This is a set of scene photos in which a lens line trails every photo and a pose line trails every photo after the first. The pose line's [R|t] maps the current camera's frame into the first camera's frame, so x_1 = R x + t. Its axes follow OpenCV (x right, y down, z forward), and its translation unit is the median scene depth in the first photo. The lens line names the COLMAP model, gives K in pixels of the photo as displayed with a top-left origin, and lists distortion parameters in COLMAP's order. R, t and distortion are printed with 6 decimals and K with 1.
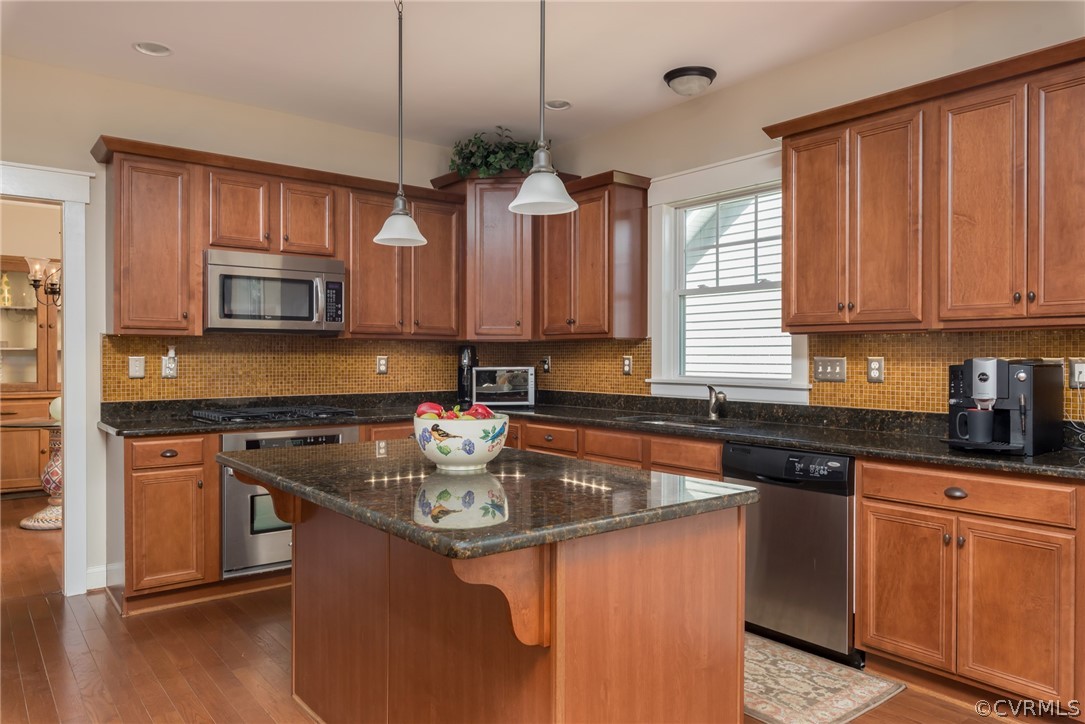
lens RADIAL K [[745.8, 0, 545.0], [0, 745.8, 359.6], [0, 0, 1]] dist [-0.002300, 0.001005]
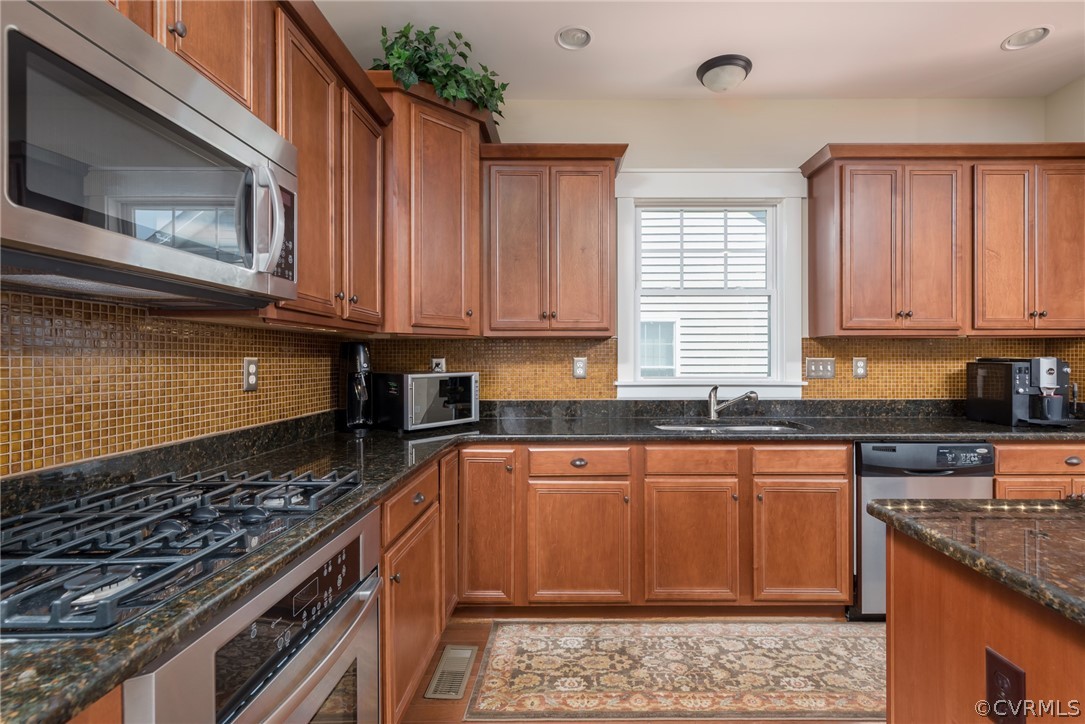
lens RADIAL K [[511.1, 0, 573.4], [0, 511.1, 359.7], [0, 0, 1]] dist [-0.002383, 0.000065]
pose [[0.620240, -0.003665, 0.784404, -0.488093], [0.005992, 0.999982, -0.000065, -0.002094], [-0.784389, 0.004740, 0.620251, 0.799352]]
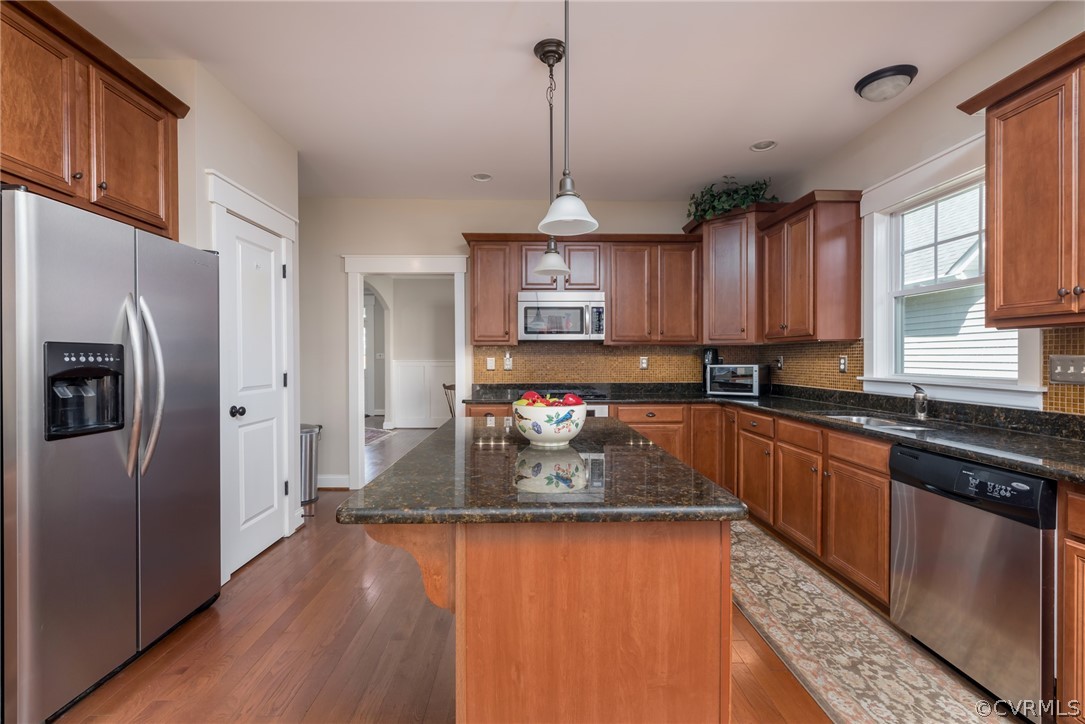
lens RADIAL K [[470.2, 0, 536.1], [0, 470.2, 361.5], [0, 0, 1]] dist [-0.000402, -0.000577]
pose [[0.794851, 0.000922, -0.606804, 0.220931], [0.001275, 0.999994, 0.003190, 0.001416], [0.606804, -0.003309, 0.794845, 0.214866]]
